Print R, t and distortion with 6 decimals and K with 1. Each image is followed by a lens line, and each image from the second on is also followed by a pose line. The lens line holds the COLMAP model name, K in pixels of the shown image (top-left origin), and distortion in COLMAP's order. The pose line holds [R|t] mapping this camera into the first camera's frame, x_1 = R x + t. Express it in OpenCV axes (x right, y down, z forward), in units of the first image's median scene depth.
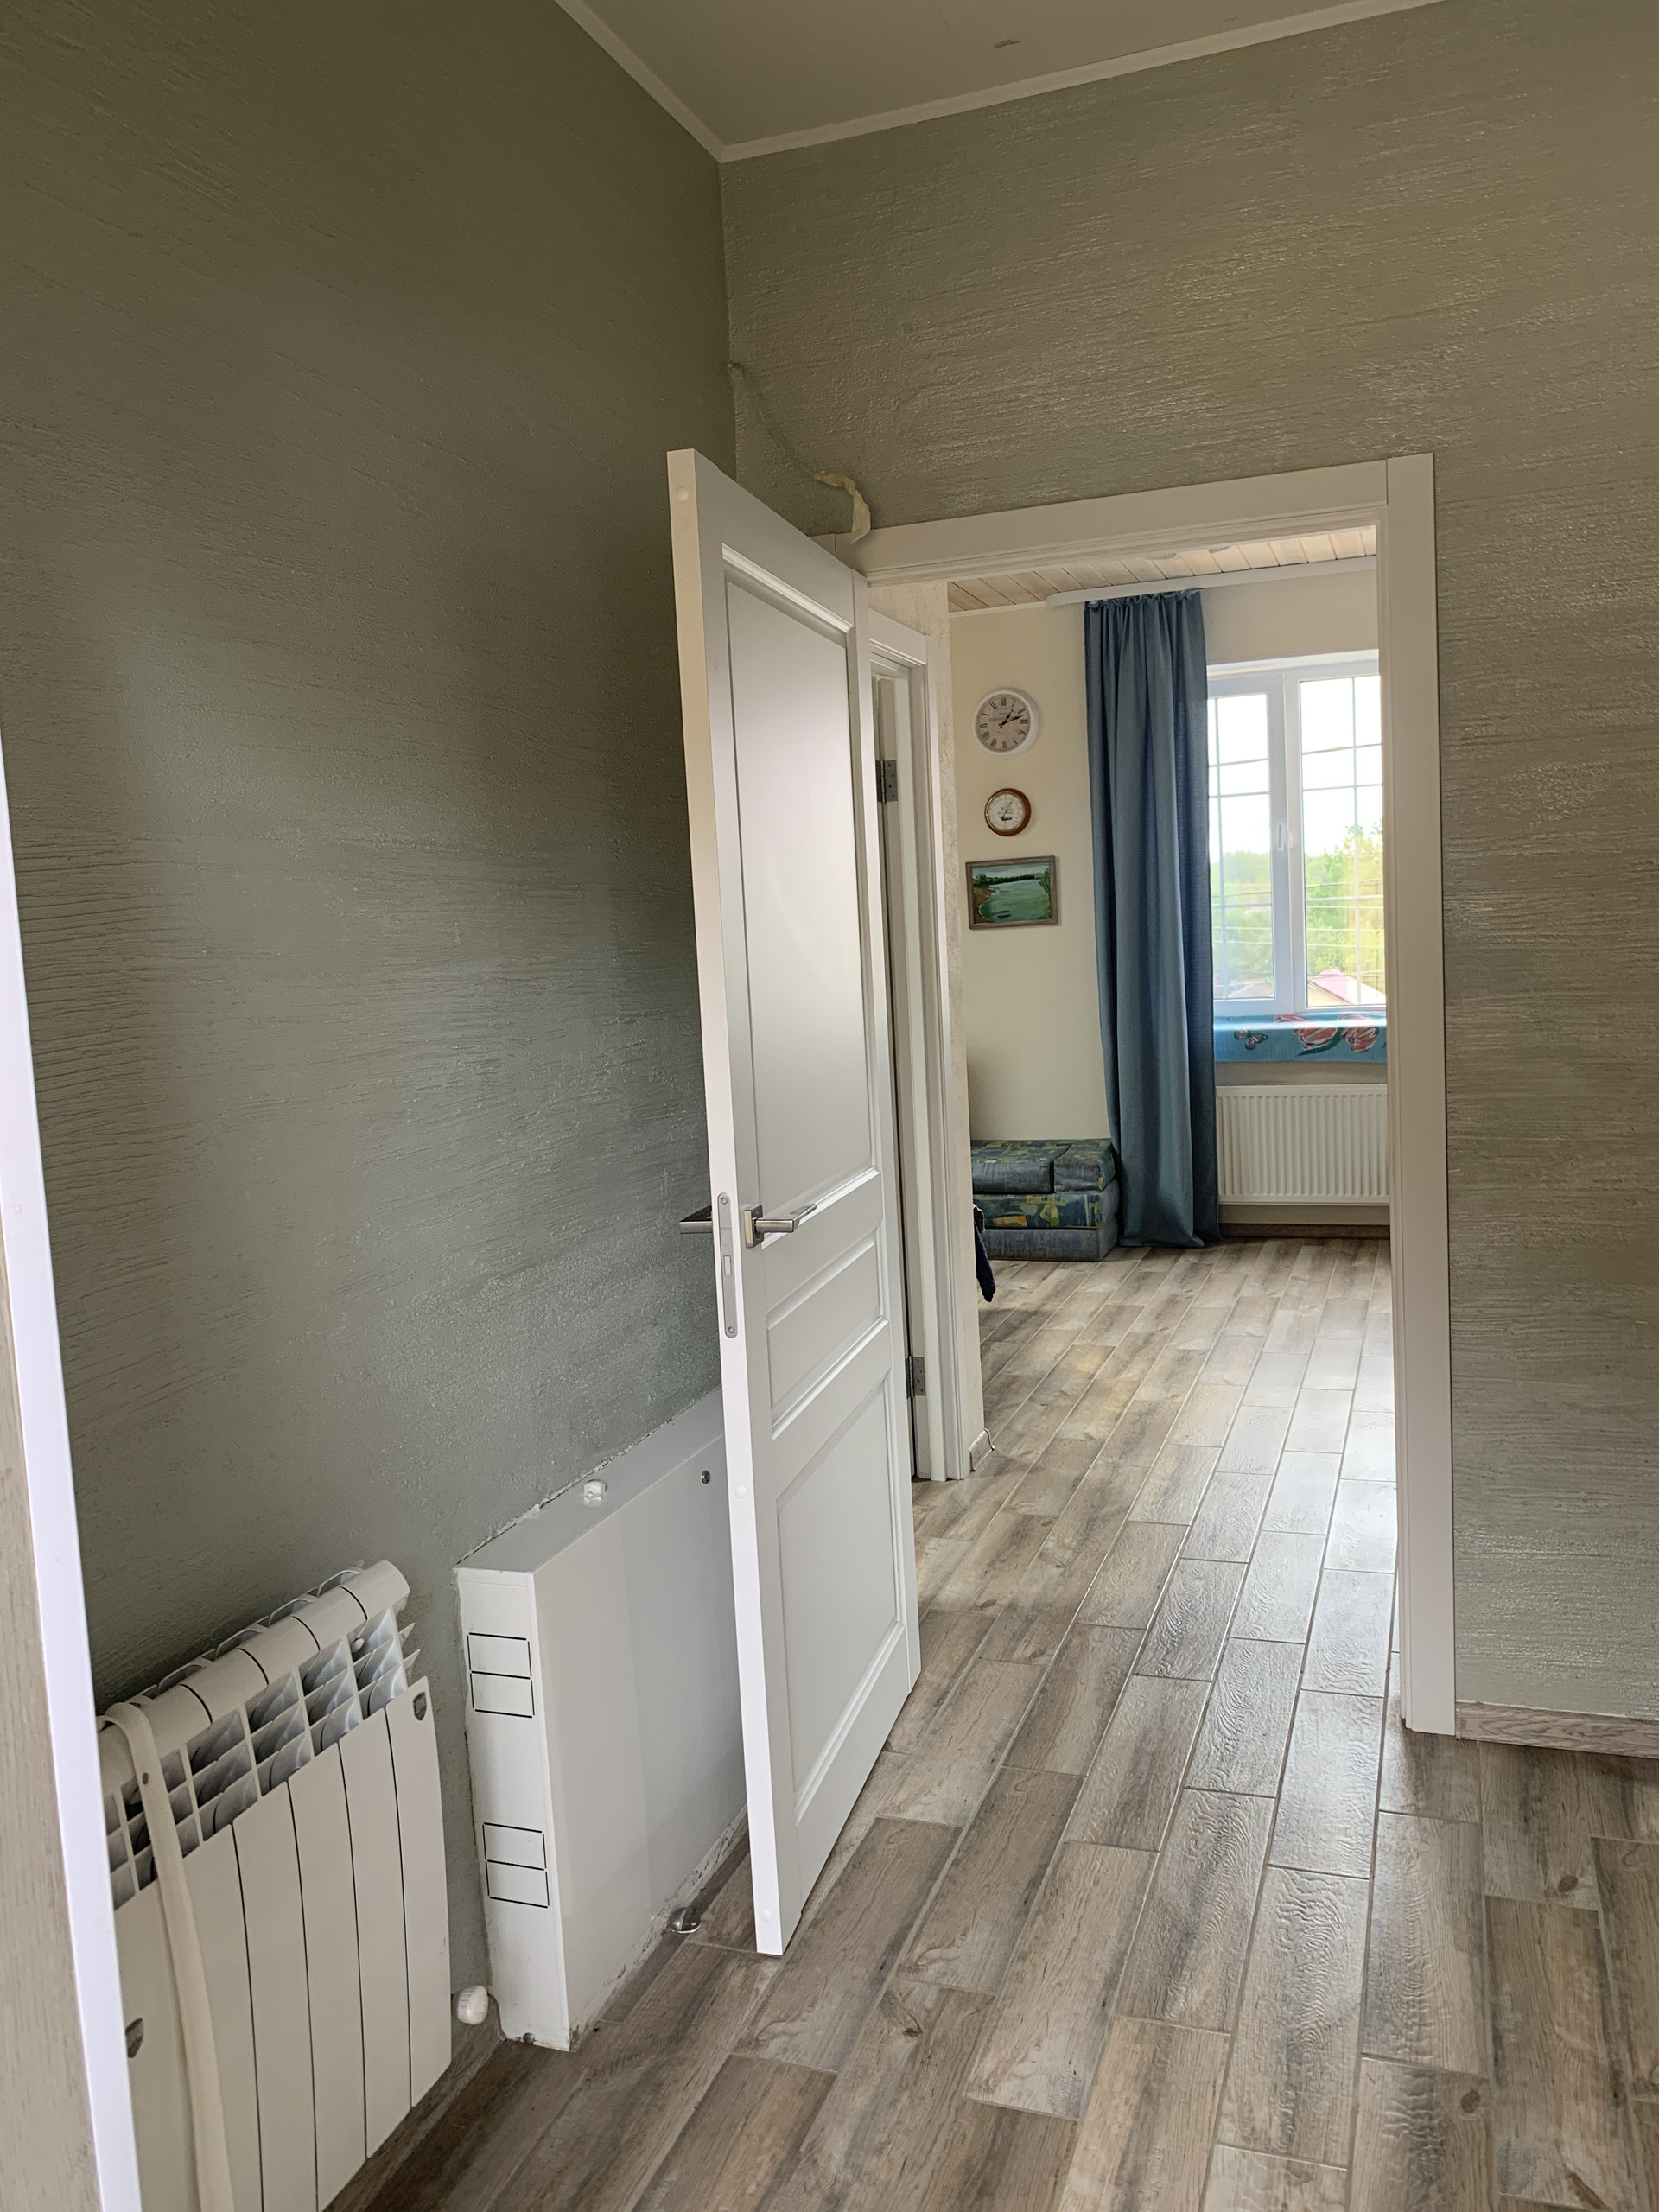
lens RADIAL K [[1700.6, 0, 831.4], [0, 1700.6, 1108.7], [0, 0, 1]] dist [0.019171, -0.009287]
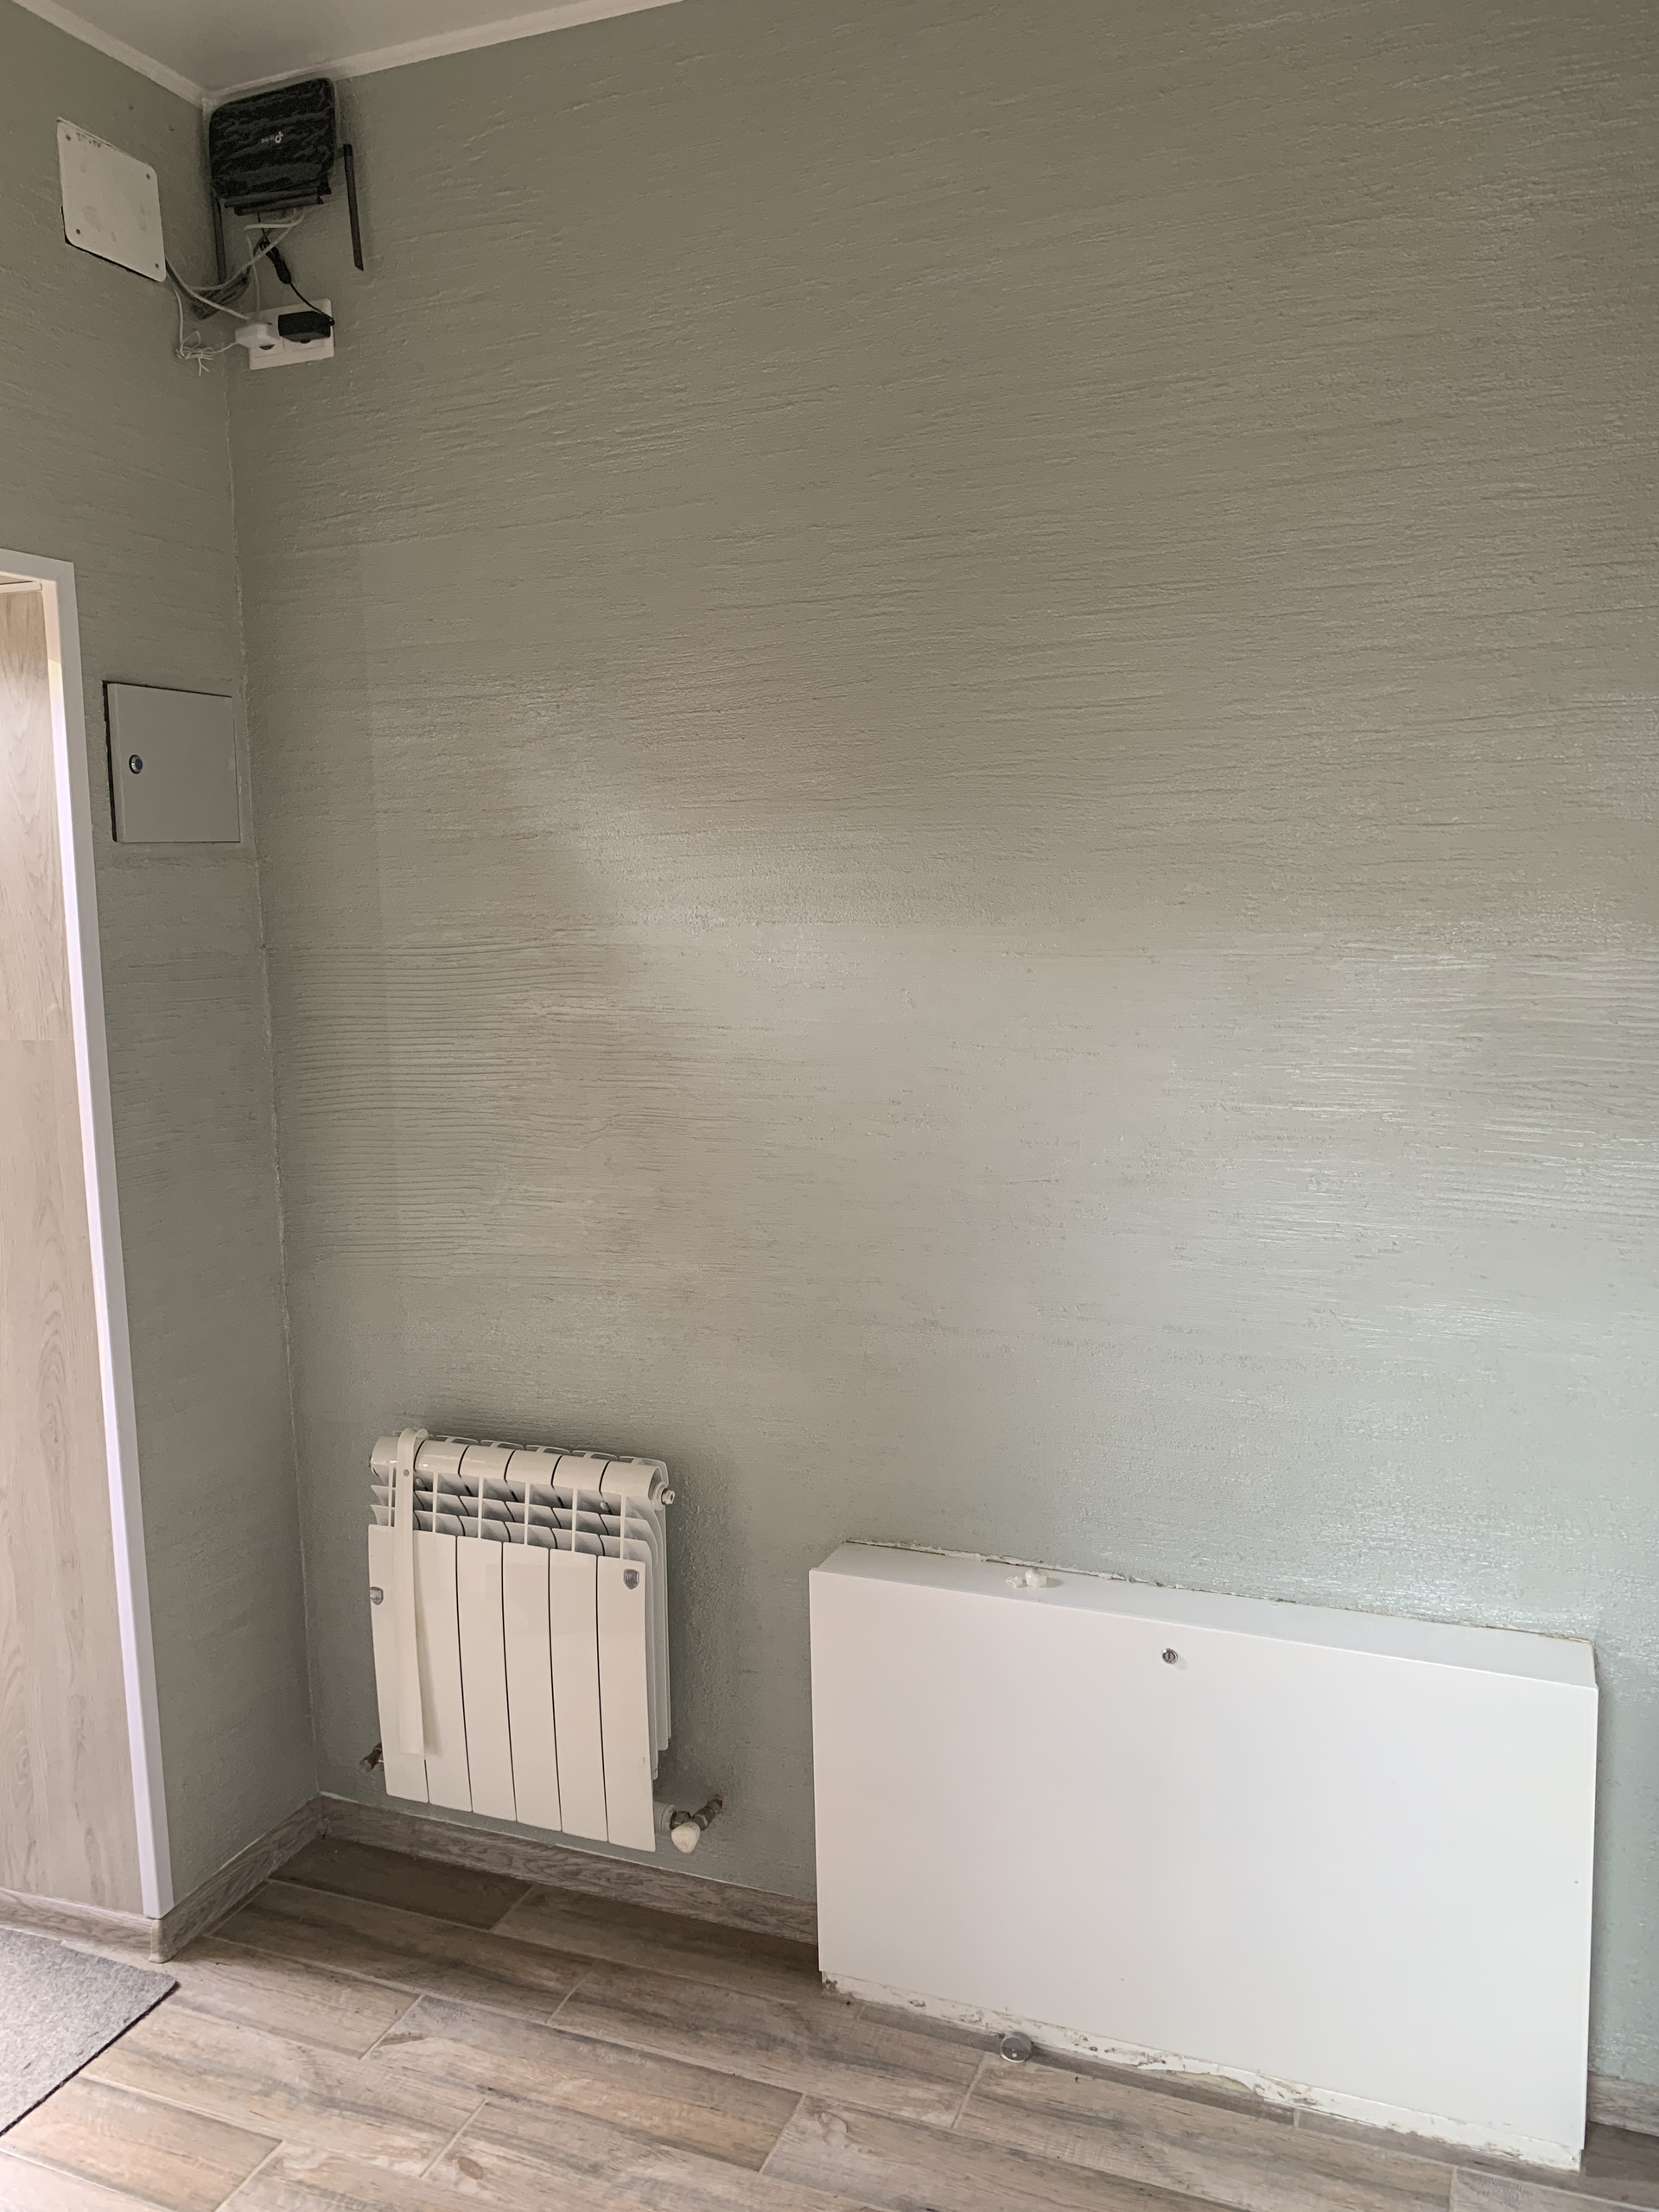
lens RADIAL K [[1700.6, 0, 831.2], [0, 1700.6, 1104.0], [0, 0, 1]] dist [0.019171, -0.009287]
pose [[-0.031281, 0.181862, -0.982826, 0.916608], [-0.075368, 0.980079, 0.183753, -0.249272], [0.996665, 0.079822, -0.016952, 1.054358]]
